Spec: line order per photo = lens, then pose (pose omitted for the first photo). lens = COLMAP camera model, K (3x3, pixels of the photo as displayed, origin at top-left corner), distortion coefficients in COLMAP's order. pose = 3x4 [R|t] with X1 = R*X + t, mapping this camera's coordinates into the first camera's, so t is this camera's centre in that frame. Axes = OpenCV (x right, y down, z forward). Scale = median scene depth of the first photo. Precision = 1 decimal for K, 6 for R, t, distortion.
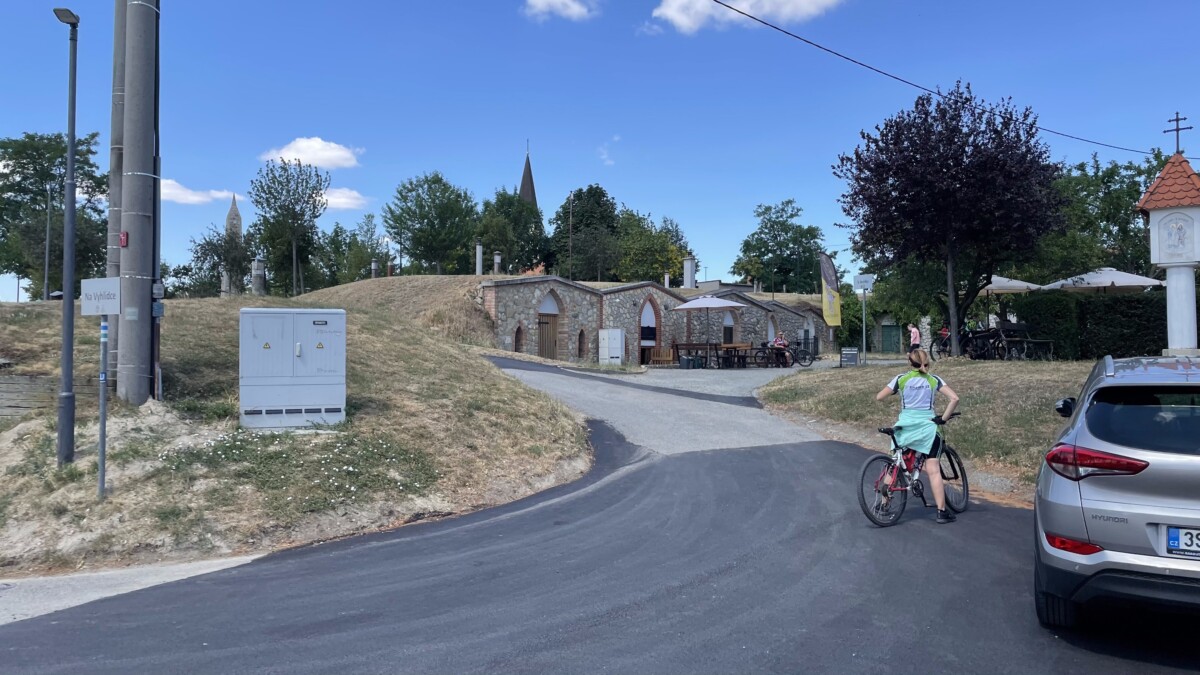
lens RADIAL K [[860.2, 0, 593.3], [0, 860.2, 332.4], [0, 0, 1]] dist [0.010223, -0.039637]
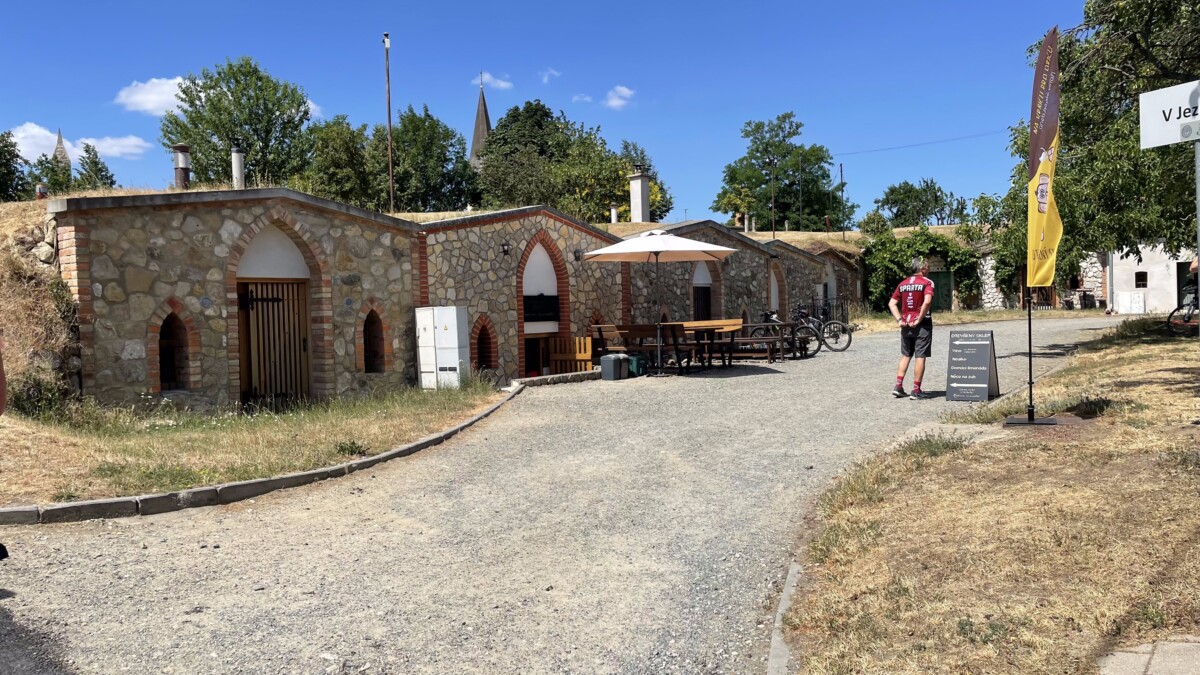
lens RADIAL K [[860.2, 0, 610.8], [0, 860.2, 336.5], [0, 0, 1]] dist [0.010223, -0.039637]
pose [[0.998889, -0.037285, 0.028829, 0.089219], [0.035551, 0.997656, 0.058474, -0.010566], [-0.030942, -0.057384, 0.997873, 0.491566]]
